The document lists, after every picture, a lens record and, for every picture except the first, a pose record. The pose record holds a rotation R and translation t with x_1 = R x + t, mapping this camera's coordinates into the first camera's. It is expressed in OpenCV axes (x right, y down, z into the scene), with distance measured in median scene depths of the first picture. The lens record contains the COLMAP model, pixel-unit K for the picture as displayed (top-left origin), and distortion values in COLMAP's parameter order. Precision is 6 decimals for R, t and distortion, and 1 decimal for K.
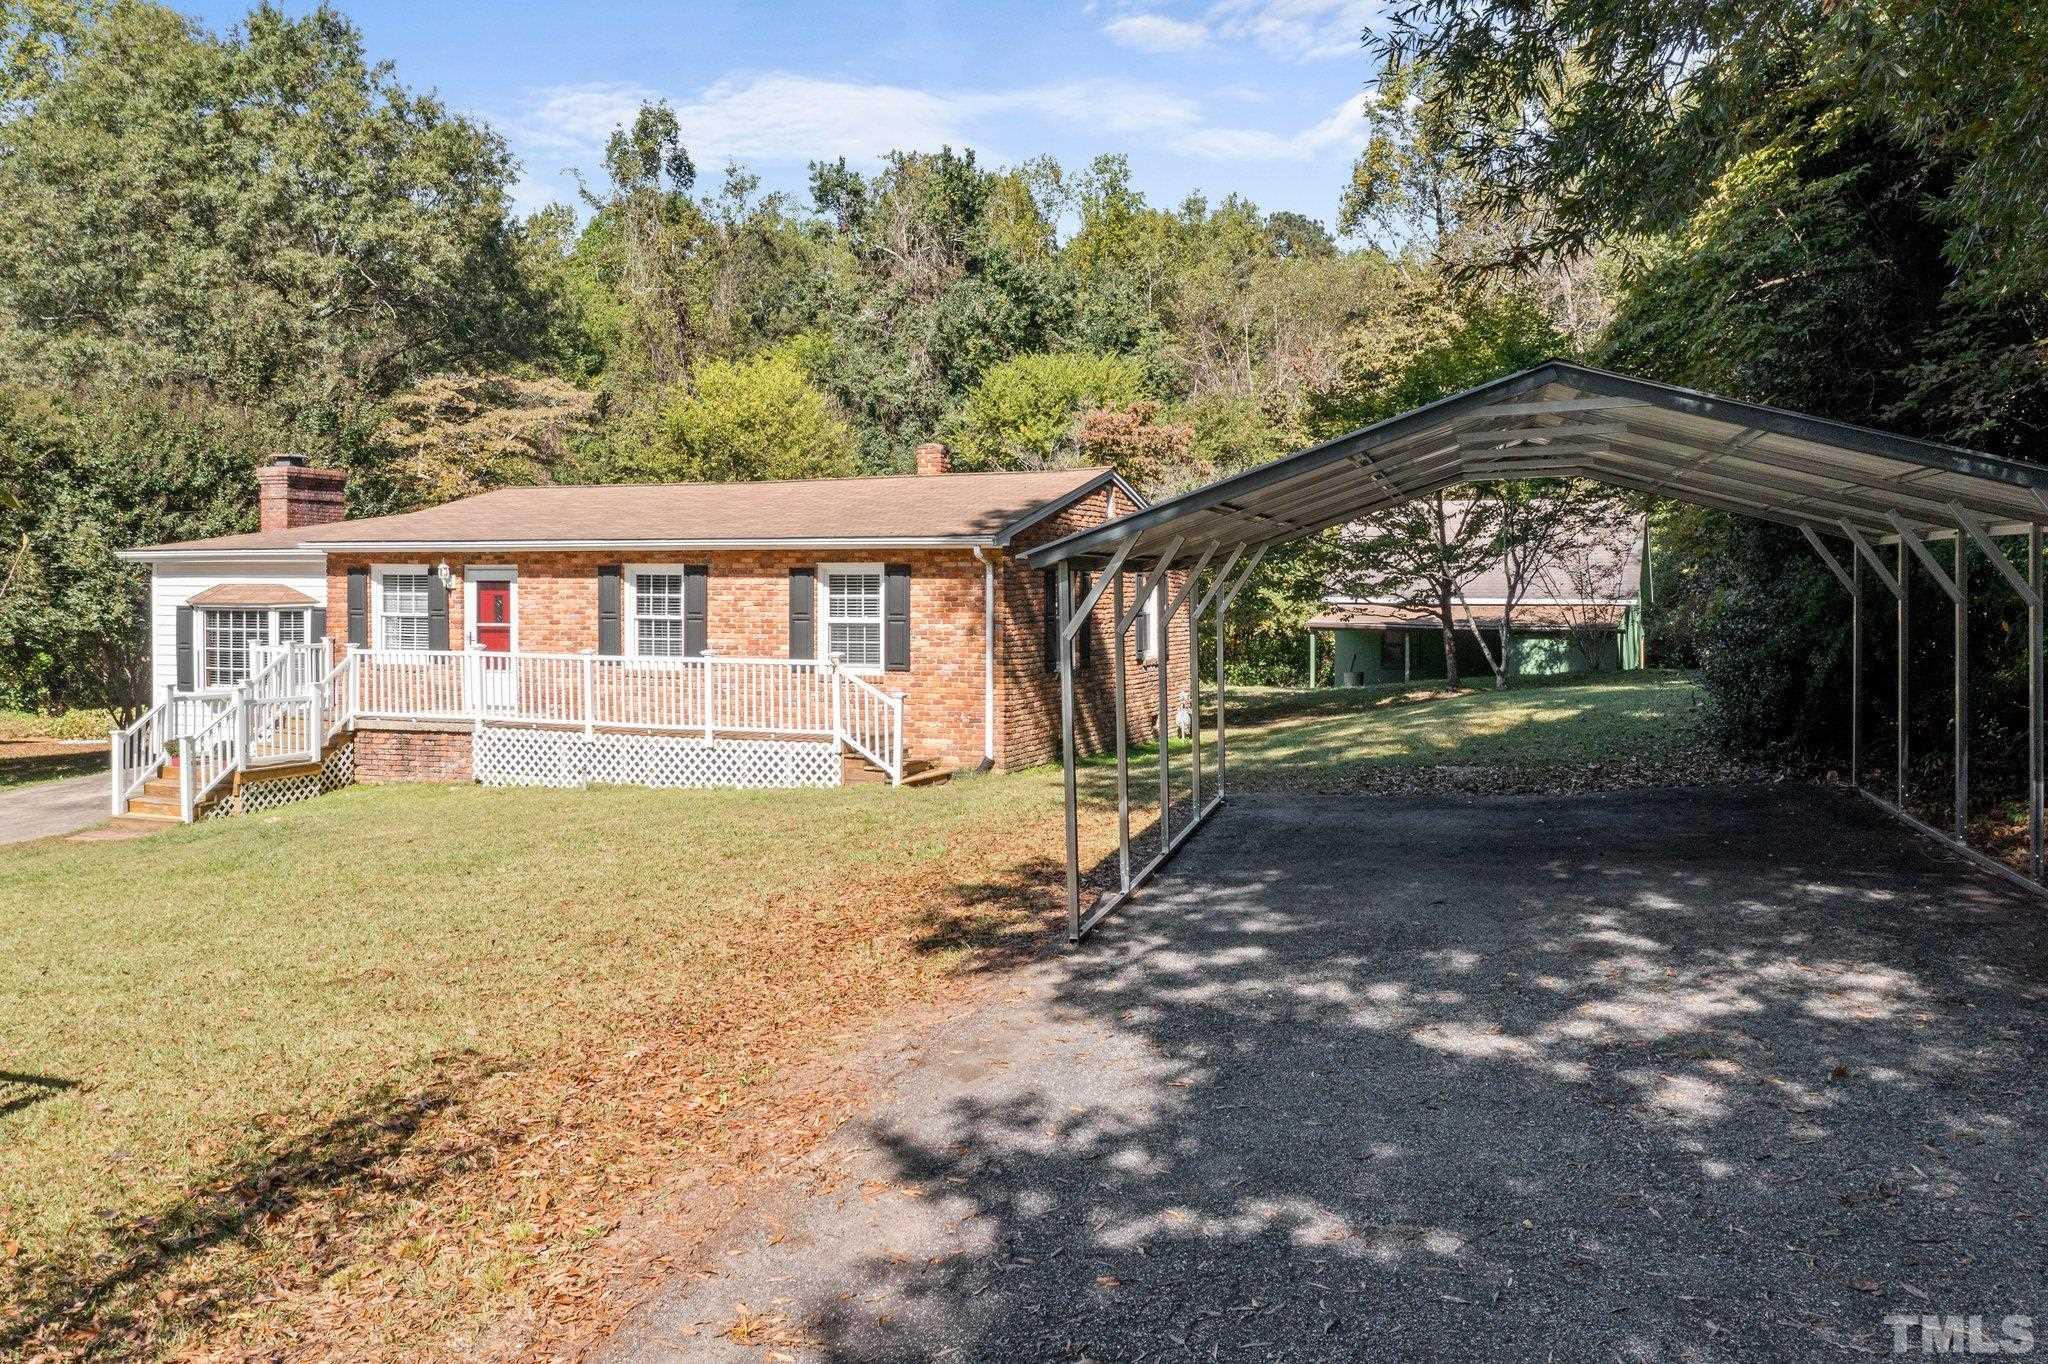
lens RADIAL K [[1633.4, 0, 1055.1], [0, 1633.4, 622.7], [0, 0, 1]] dist [-0.006659, 0.008956]
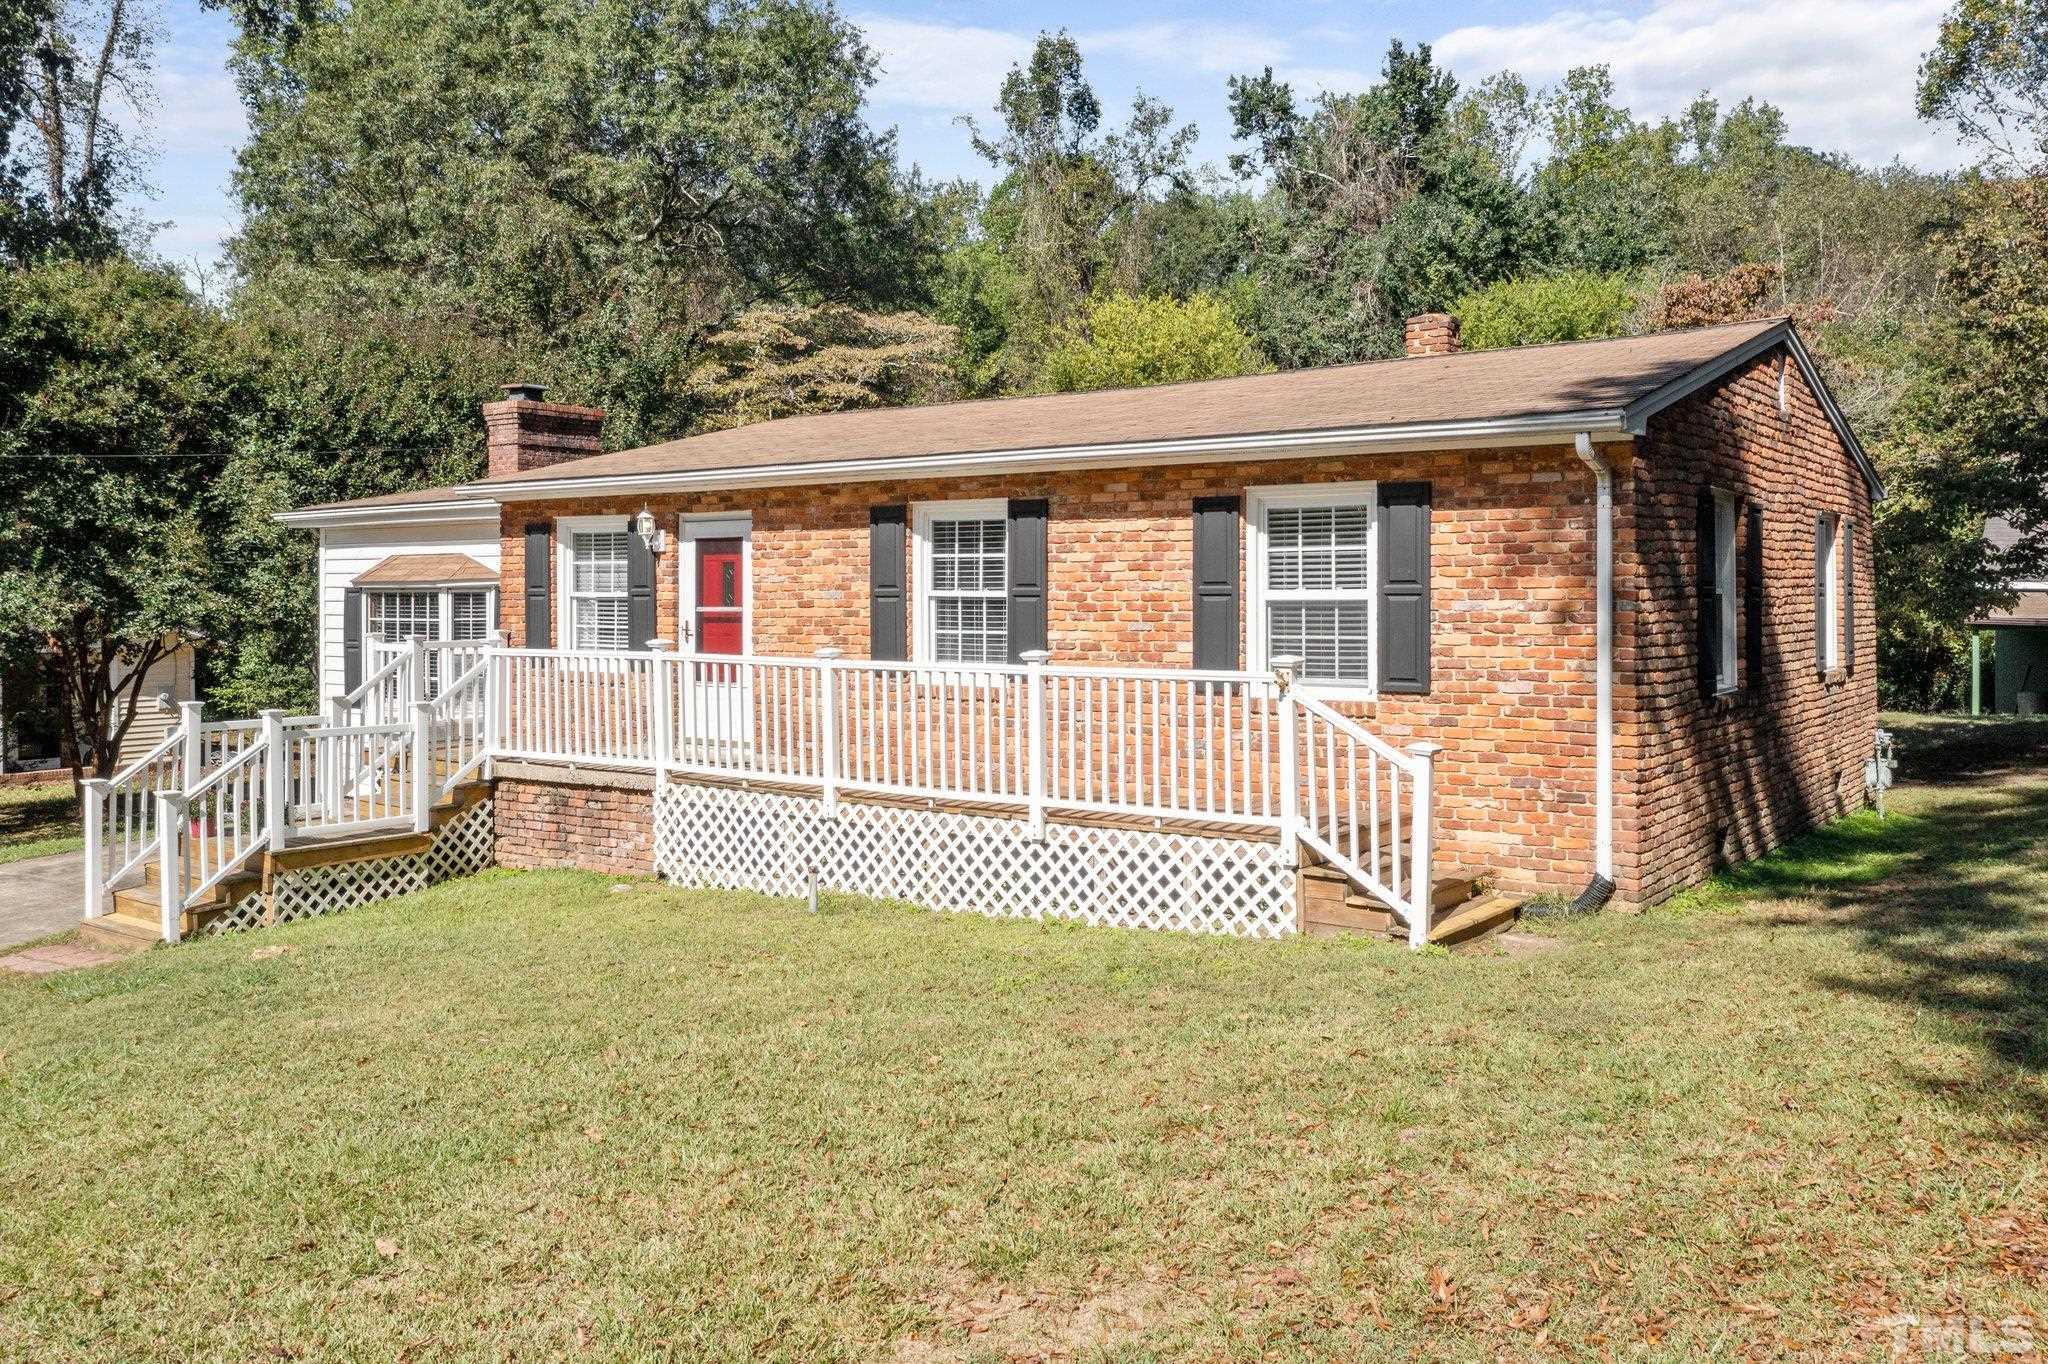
lens RADIAL K [[1633.4, 0, 1022.2], [0, 1633.4, 617.0], [0, 0, 1]] dist [-0.006659, 0.008956]
pose [[0.962278, -0.001555, -0.272063, -0.059549], [-0.000563, 0.999970, -0.007704, 0.007968], [0.272067, 0.007567, 0.962249, 0.393650]]
